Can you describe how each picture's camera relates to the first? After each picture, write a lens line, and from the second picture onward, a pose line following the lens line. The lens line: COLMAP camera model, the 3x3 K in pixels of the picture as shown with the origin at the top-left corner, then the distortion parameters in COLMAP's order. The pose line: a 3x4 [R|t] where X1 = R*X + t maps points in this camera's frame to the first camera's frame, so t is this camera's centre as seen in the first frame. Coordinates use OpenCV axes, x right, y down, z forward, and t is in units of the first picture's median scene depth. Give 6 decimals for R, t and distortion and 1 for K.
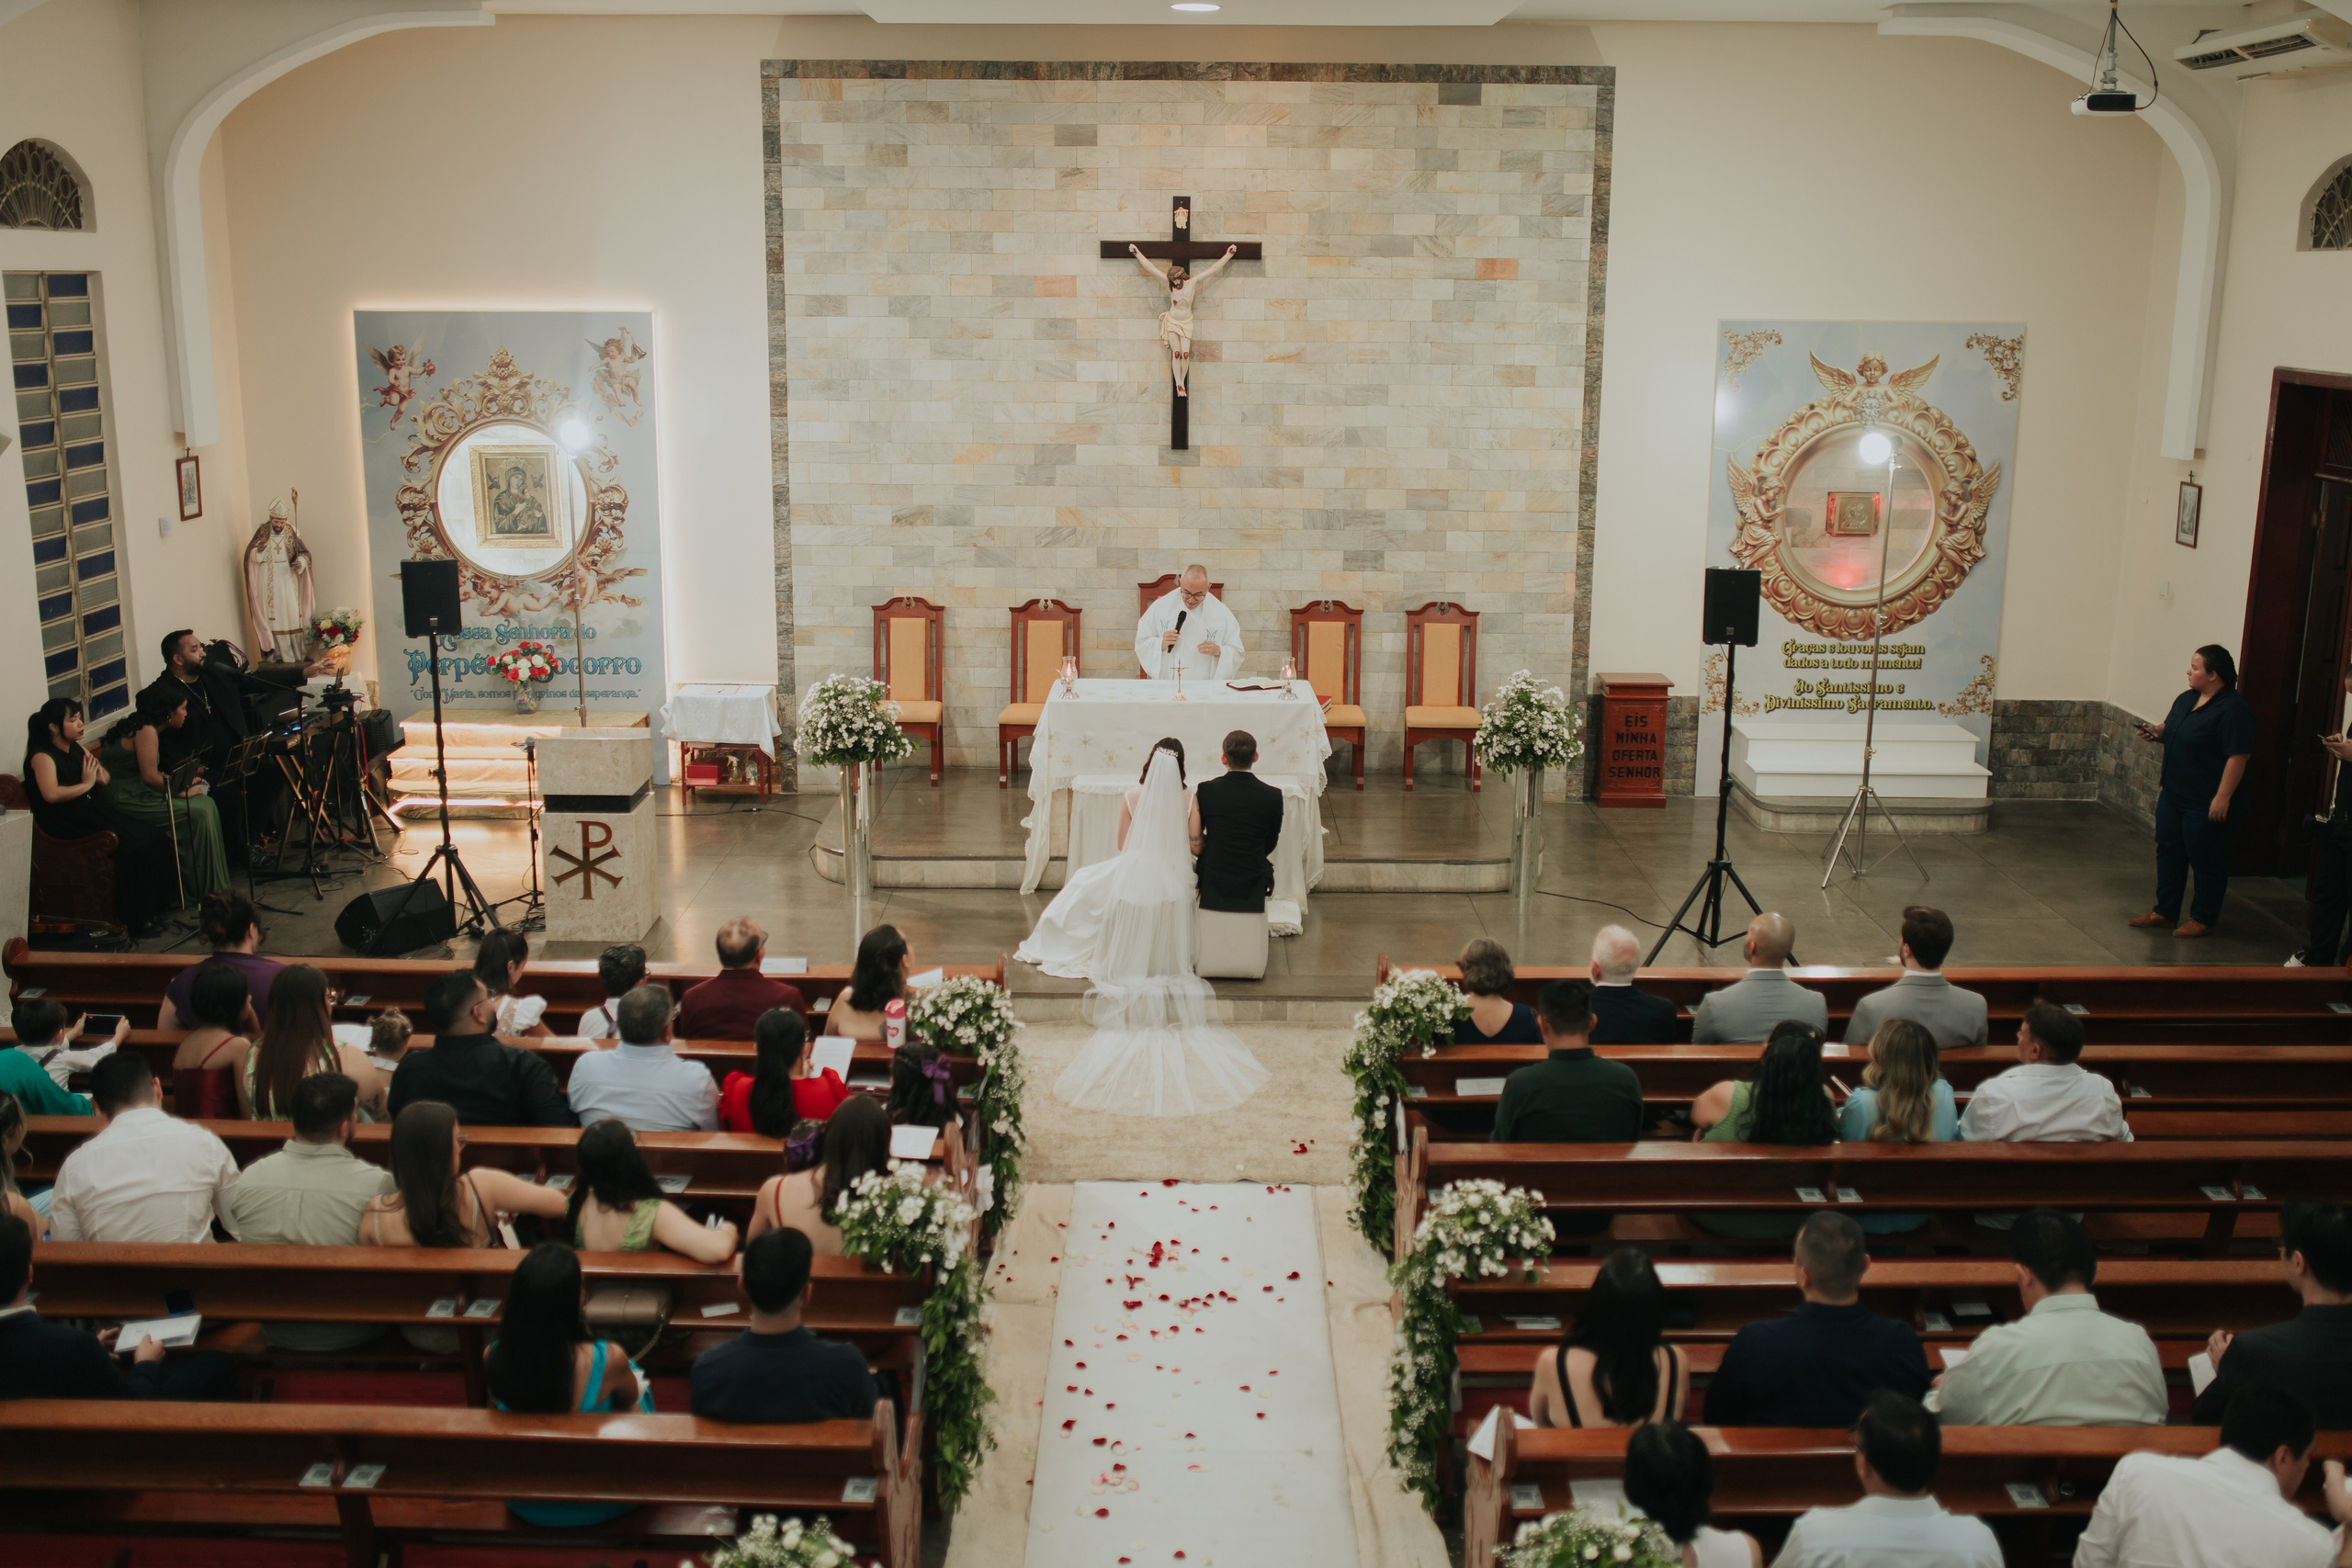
lens RADIAL K [[2221.0, 0, 1176.0], [0, 2221.0, 784.0], [0, 0, 1]] dist [-0.067858, 0.108439]
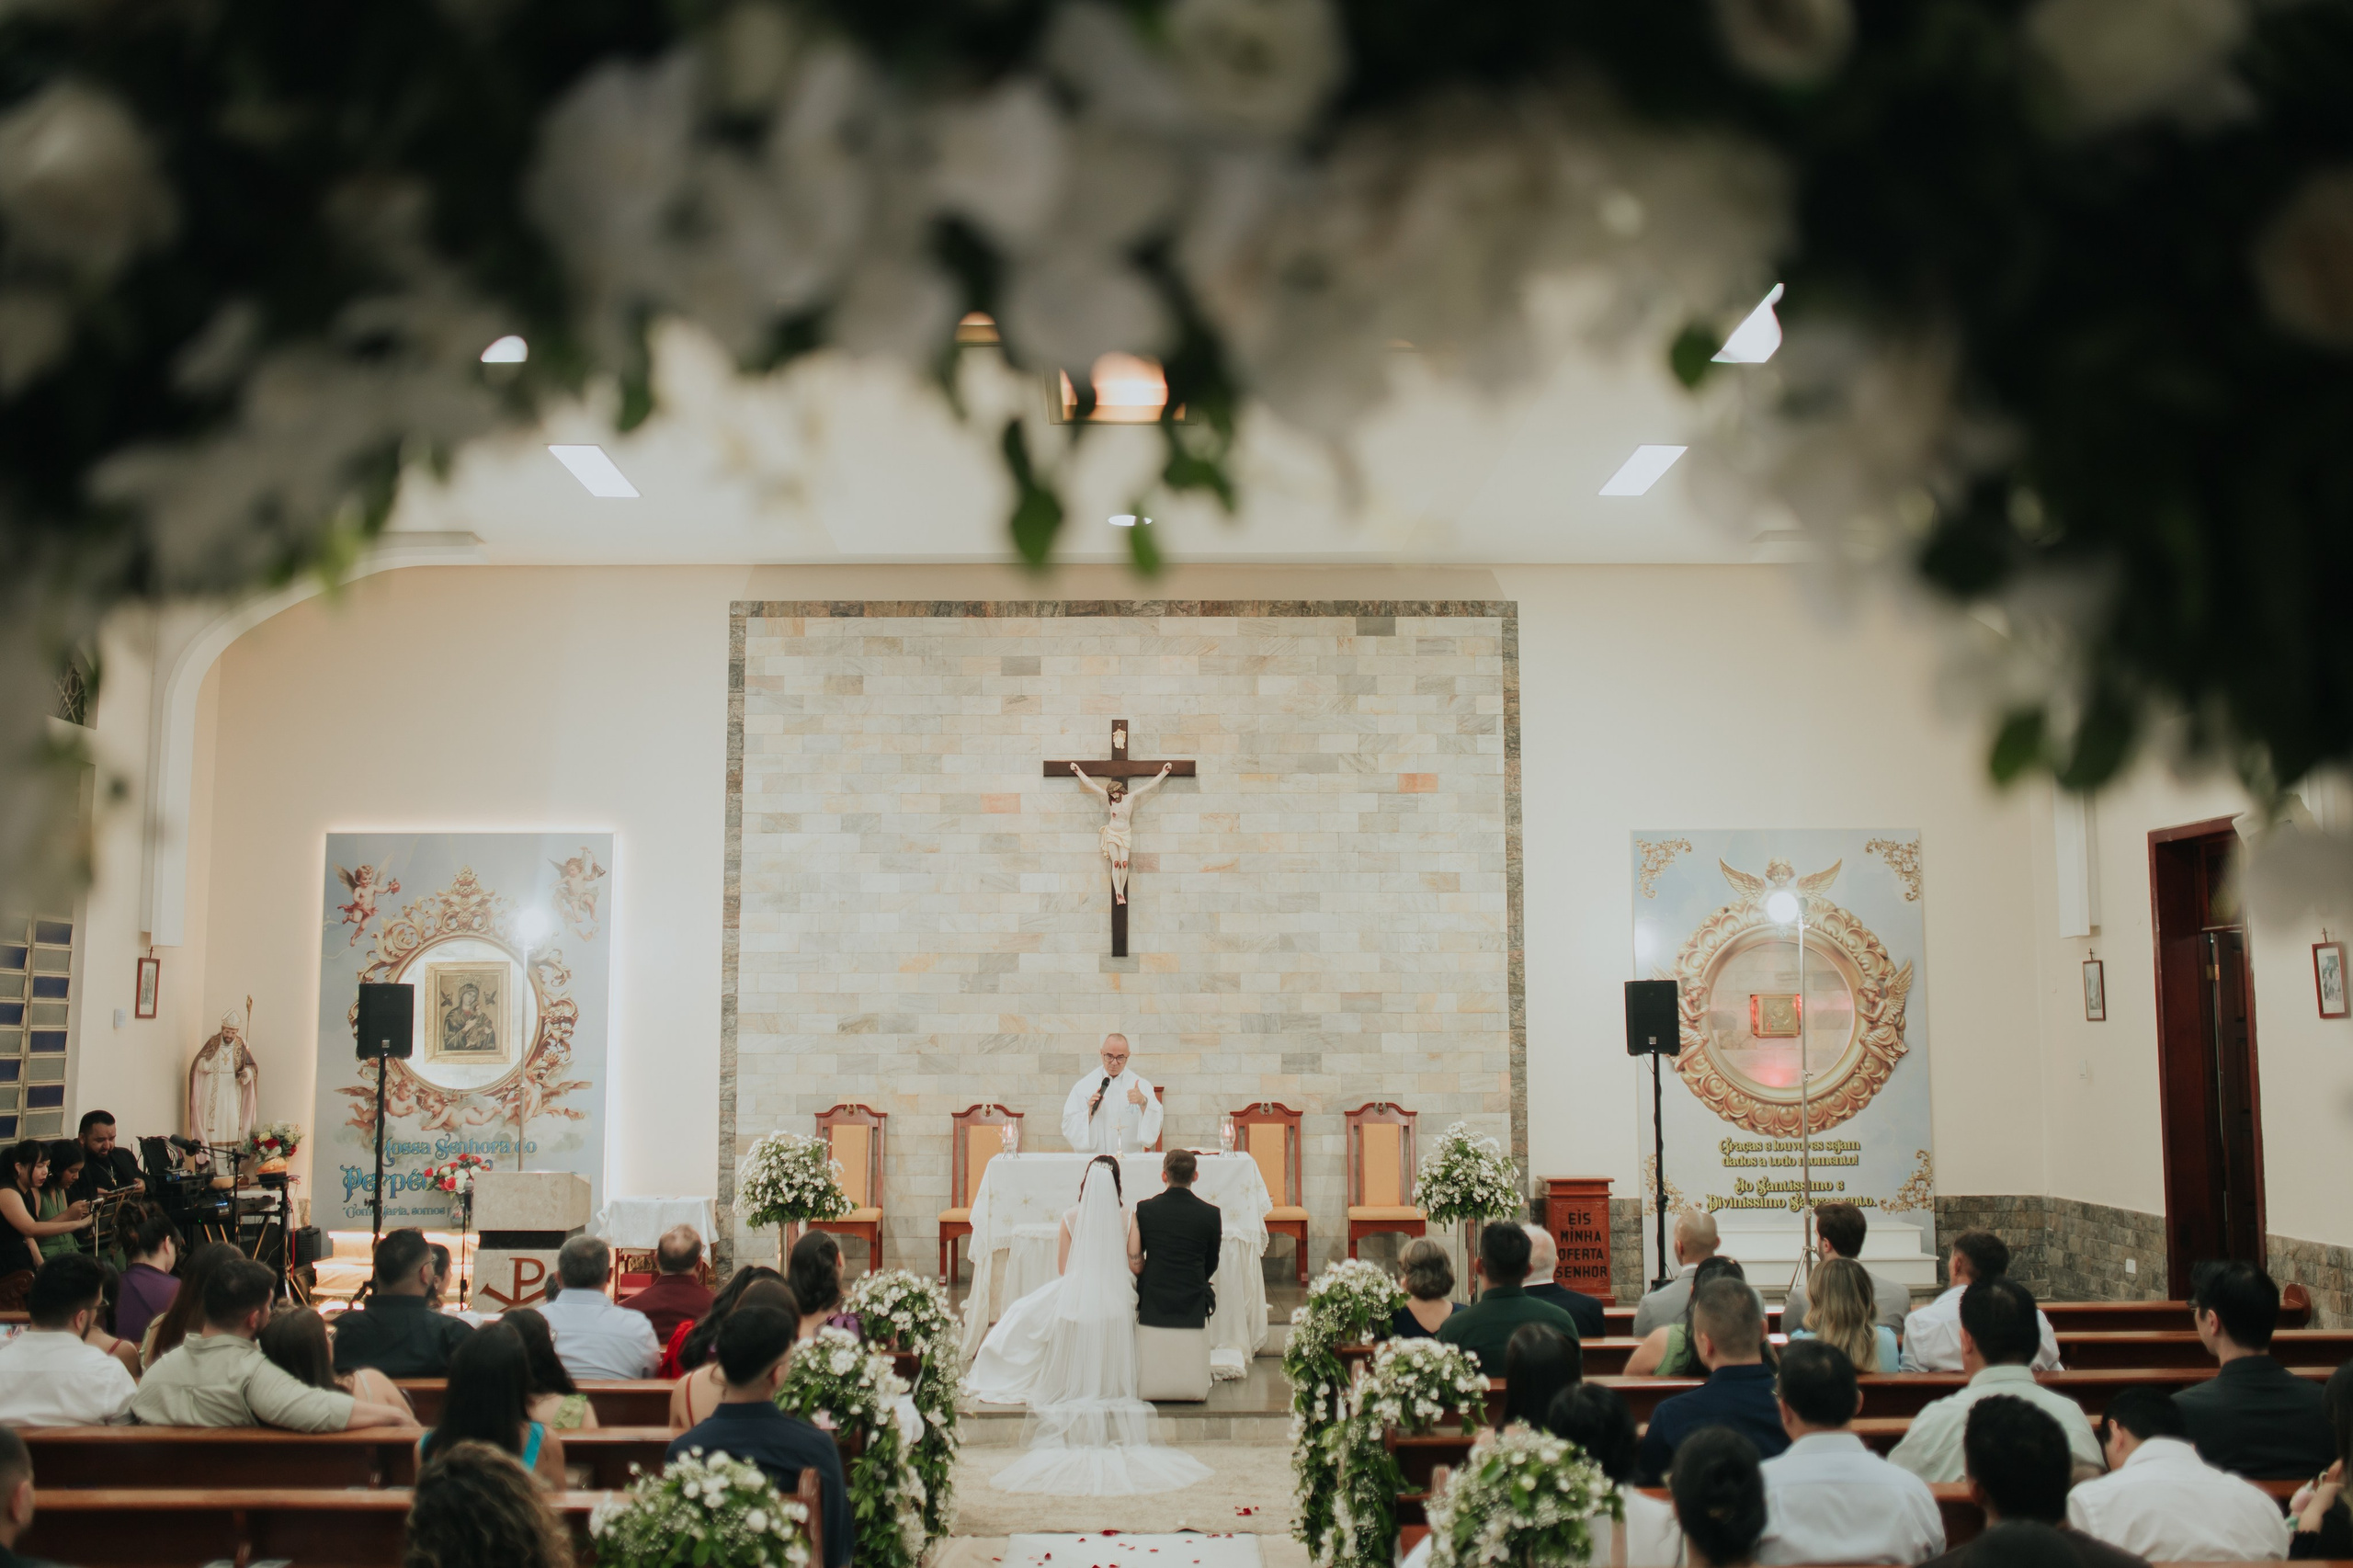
lens RADIAL K [[2267.0, 0, 1176.5], [0, 2267.0, 784.0], [0, 0, 1]] dist [-0.063769, 0.092957]
pose [[0.999685, -0.007065, 0.024080, 0.003309], [0.014684, 0.942819, -0.332983, 0.125665], [-0.020351, 0.333231, 0.942625, -0.020536]]
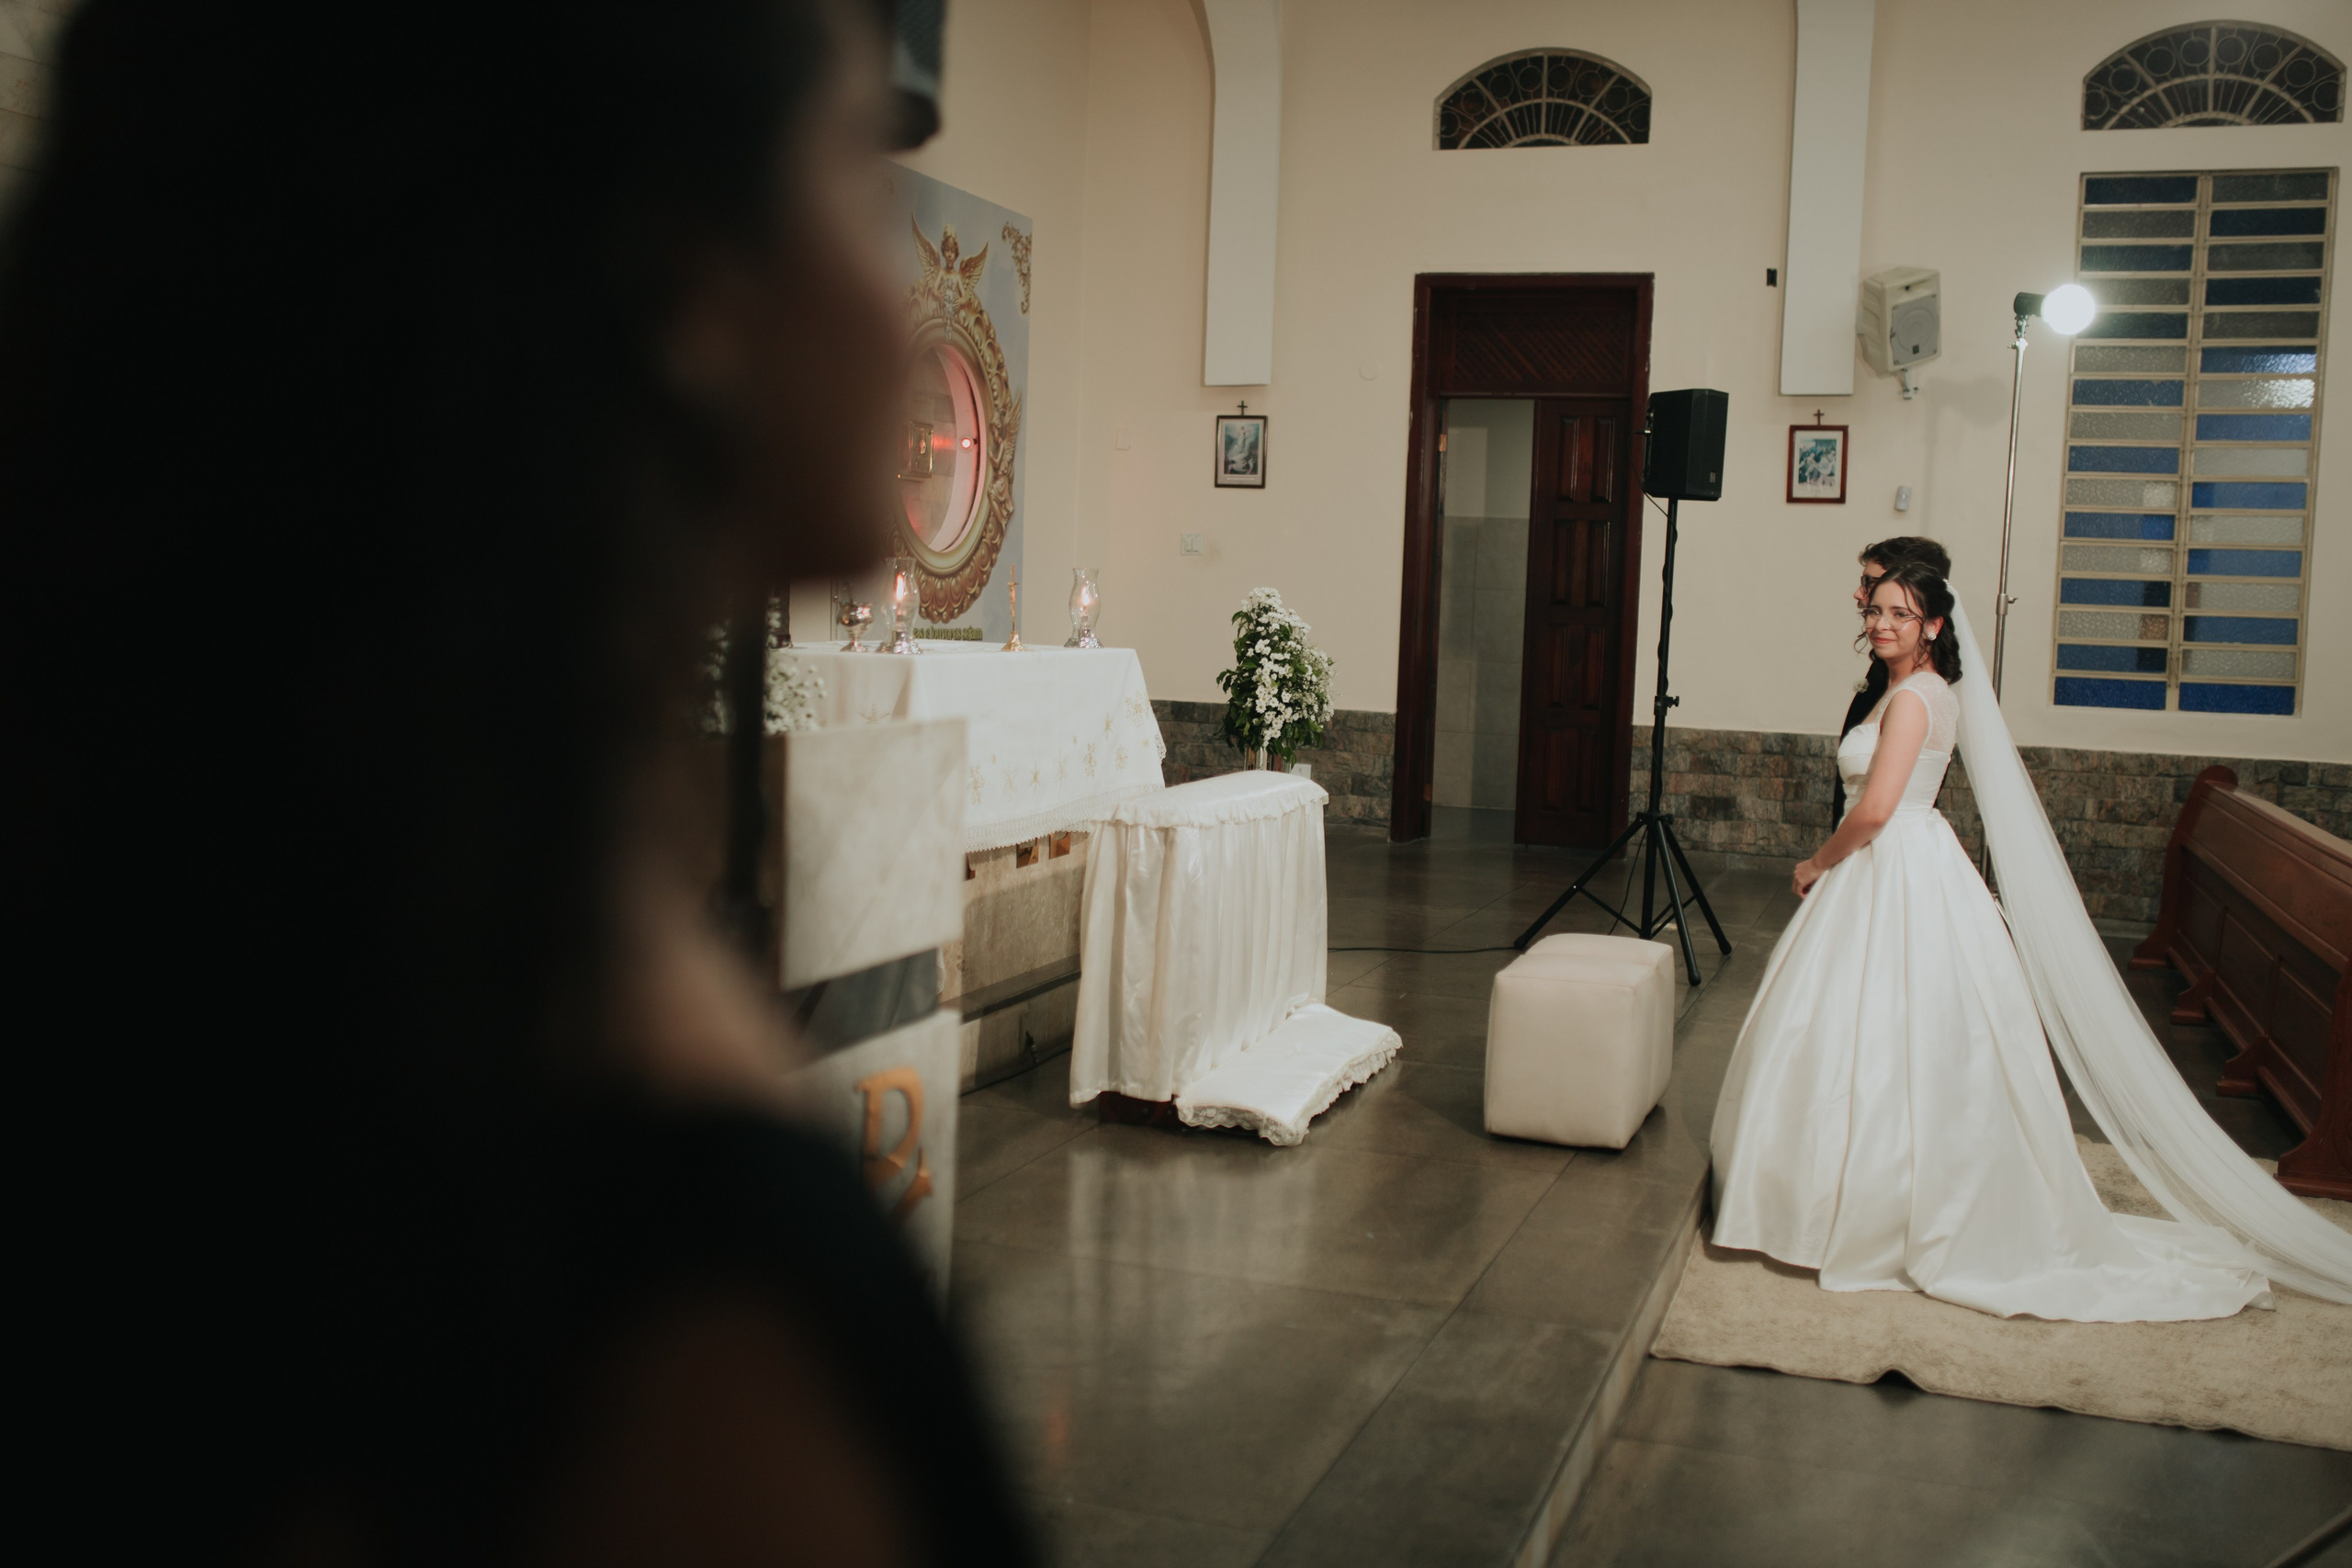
lens RADIAL K [[2221.0, 0, 1176.0], [0, 2221.0, 784.0], [0, 0, 1]] dist [-0.067858, 0.108439]
pose [[0.321299, -0.075544, 0.943960, -0.370661], [0.180644, 0.983398, 0.017213, -0.012055], [-0.929588, 0.164990, 0.329612, 0.720873]]
